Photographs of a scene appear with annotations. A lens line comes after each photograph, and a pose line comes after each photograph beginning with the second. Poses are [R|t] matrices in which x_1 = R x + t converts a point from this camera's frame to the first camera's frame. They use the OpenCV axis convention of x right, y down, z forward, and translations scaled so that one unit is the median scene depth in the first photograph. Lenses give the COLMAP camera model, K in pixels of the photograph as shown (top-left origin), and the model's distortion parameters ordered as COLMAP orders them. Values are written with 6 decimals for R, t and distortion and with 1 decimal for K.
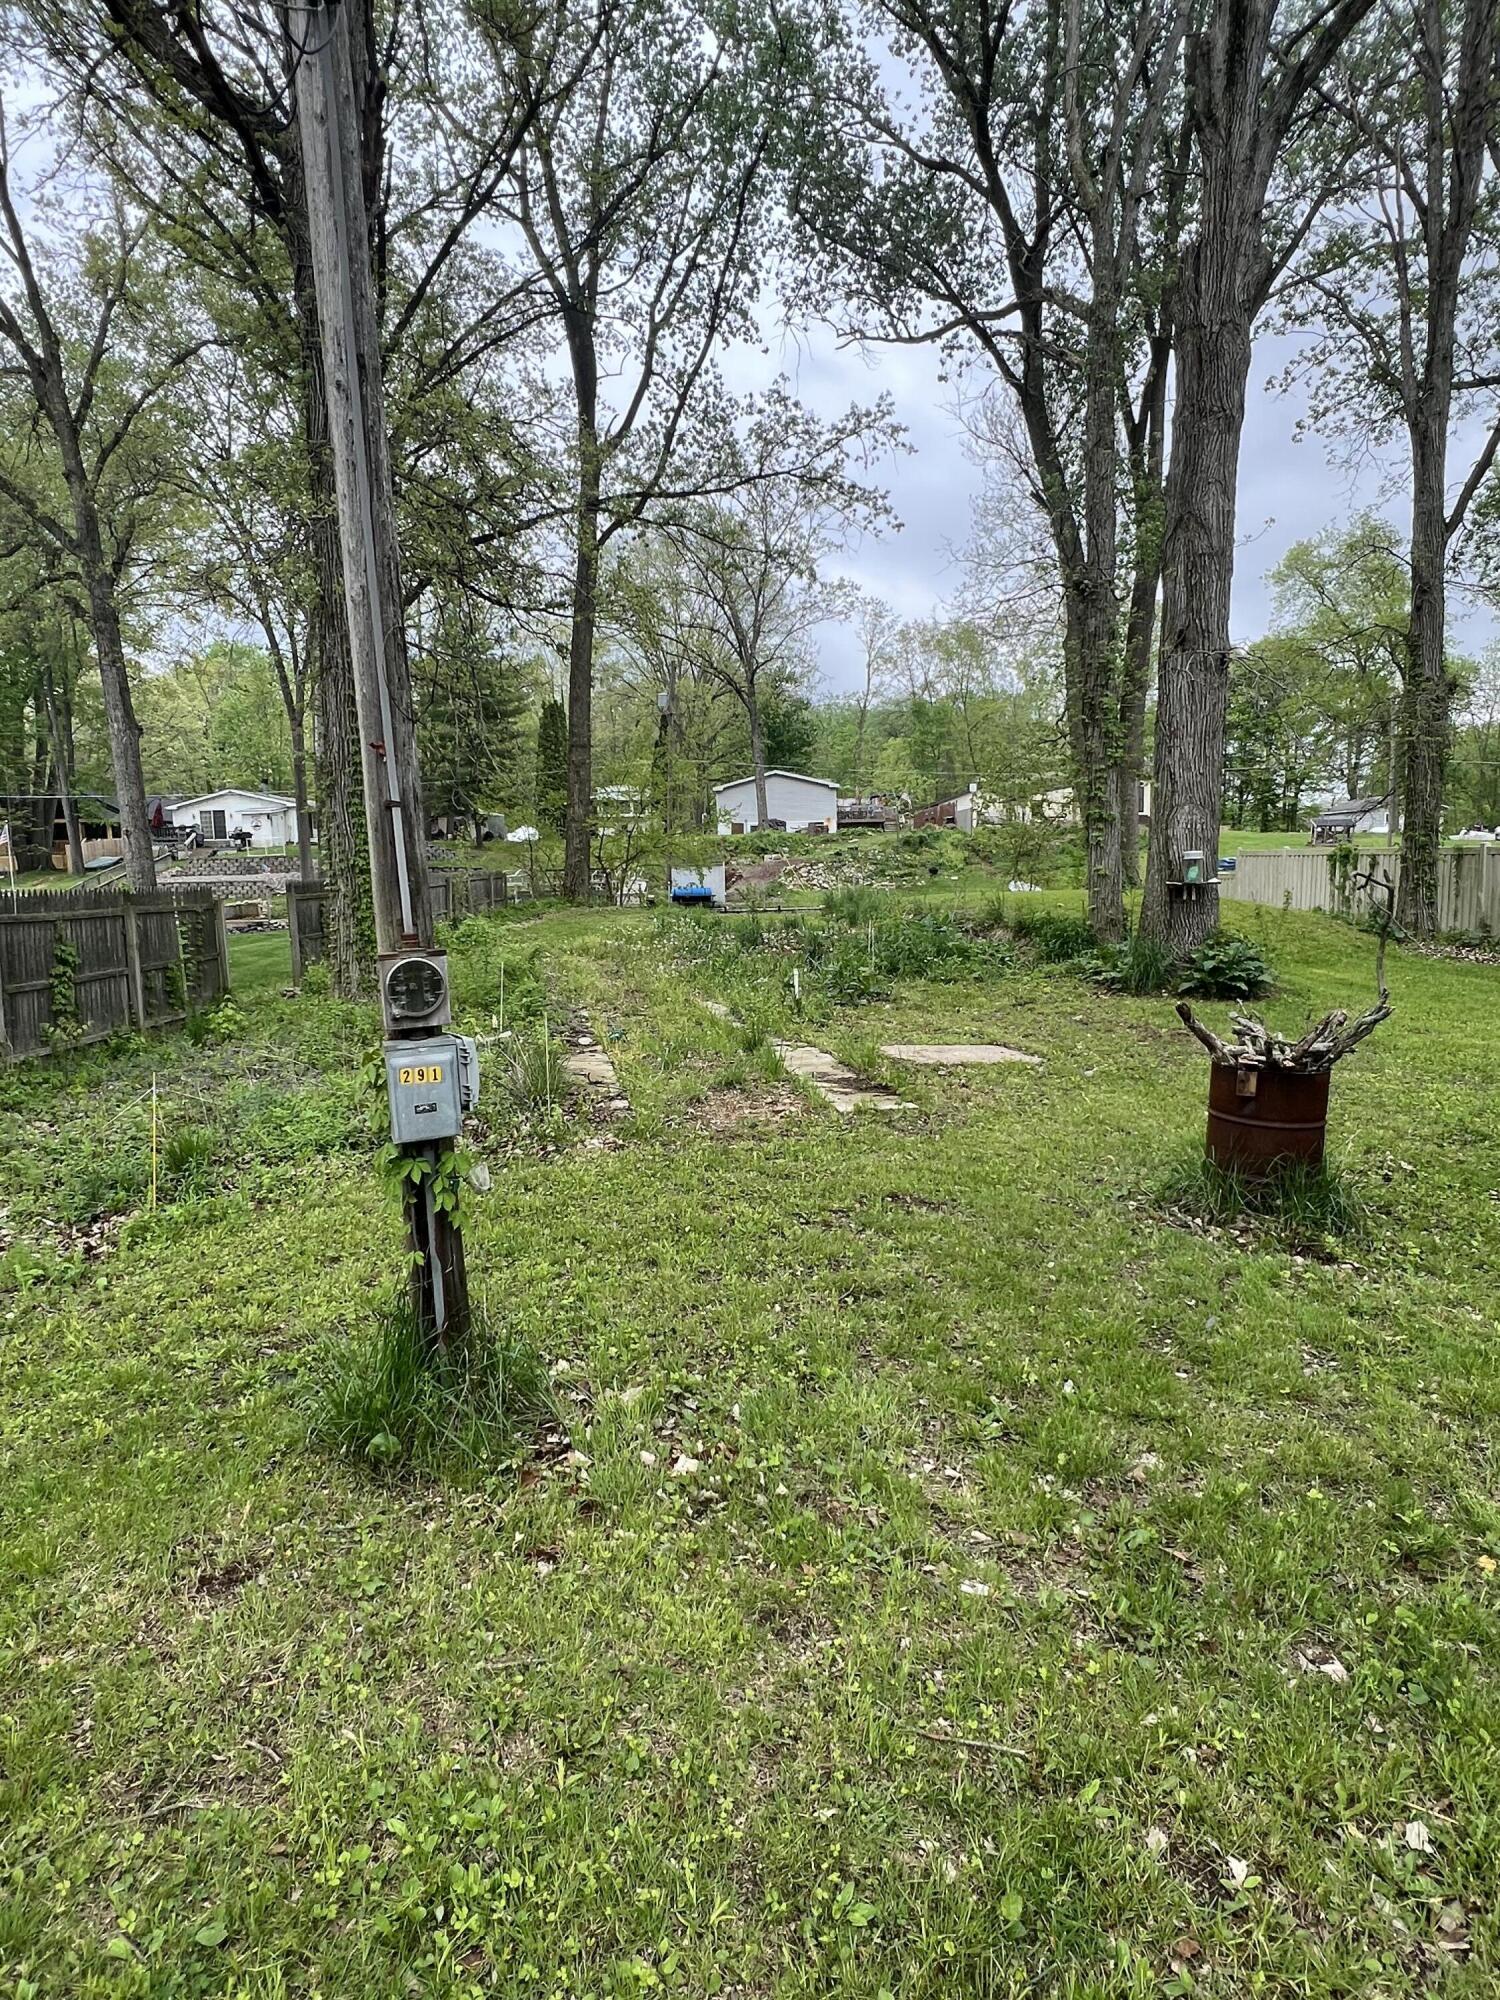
lens RADIAL K [[1083.8, 0, 718.6], [0, 1083.8, 1009.1], [0, 0, 1]] dist [-0.000194, -0.000333]
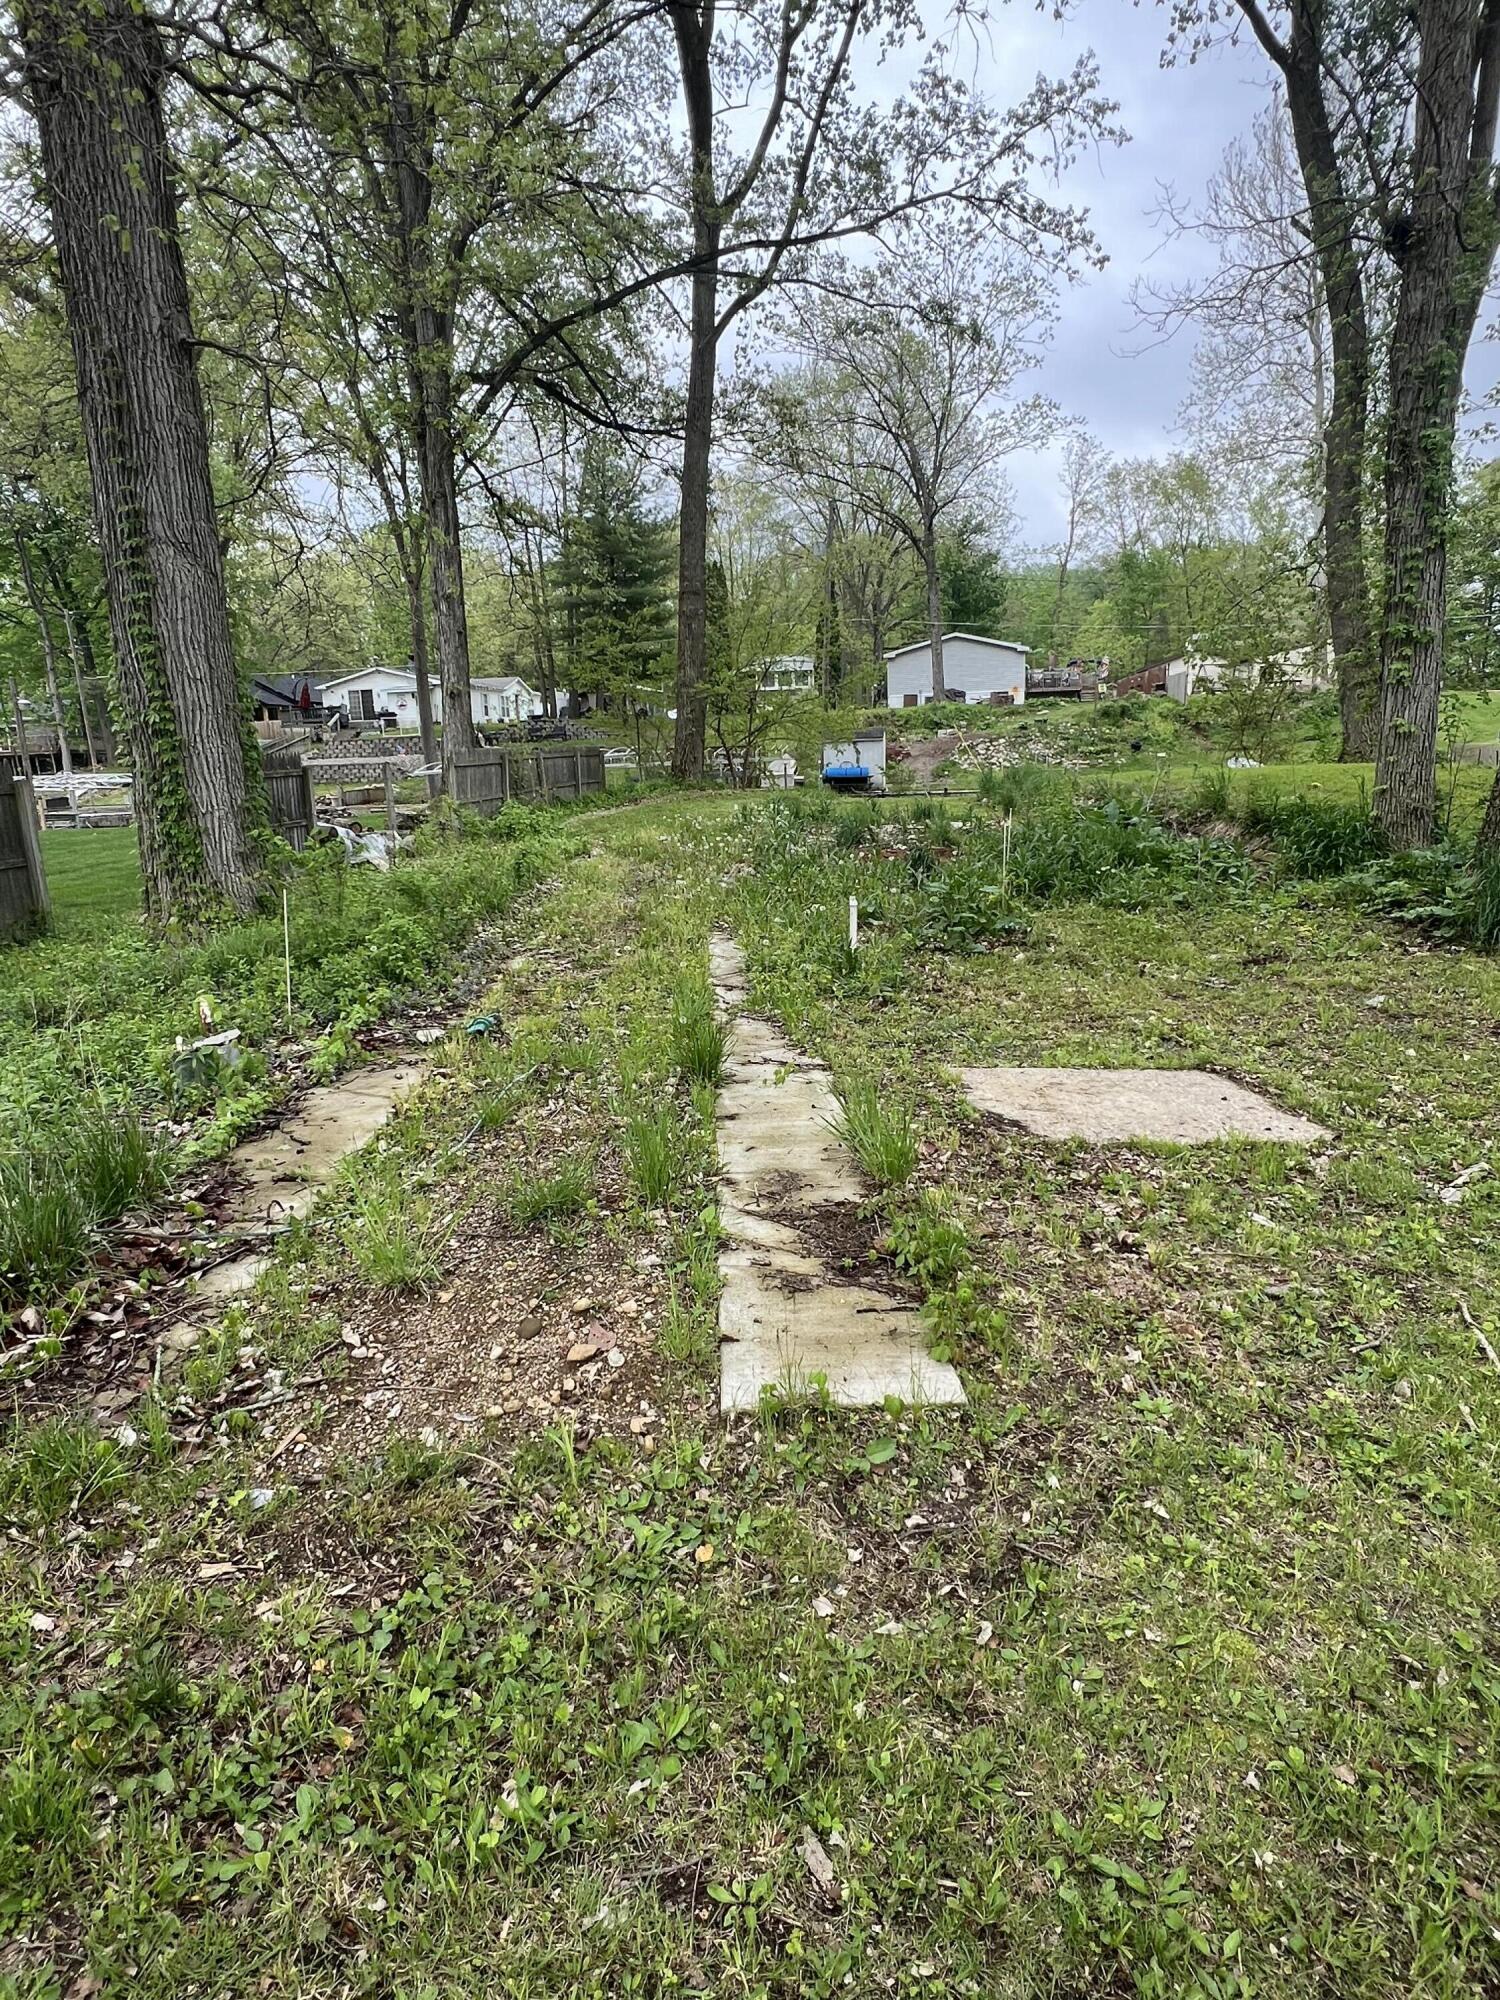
lens RADIAL K [[1061.6, 0, 750.0], [0, 1061.6, 1000.0], [0, 0, 1]] dist [-0.006321, -0.001976]
pose [[0.988606, 0.026696, -0.148140, 0.036320], [-0.011574, 0.994715, 0.102020, -0.013906], [0.150081, -0.099143, 0.983690, 0.151831]]
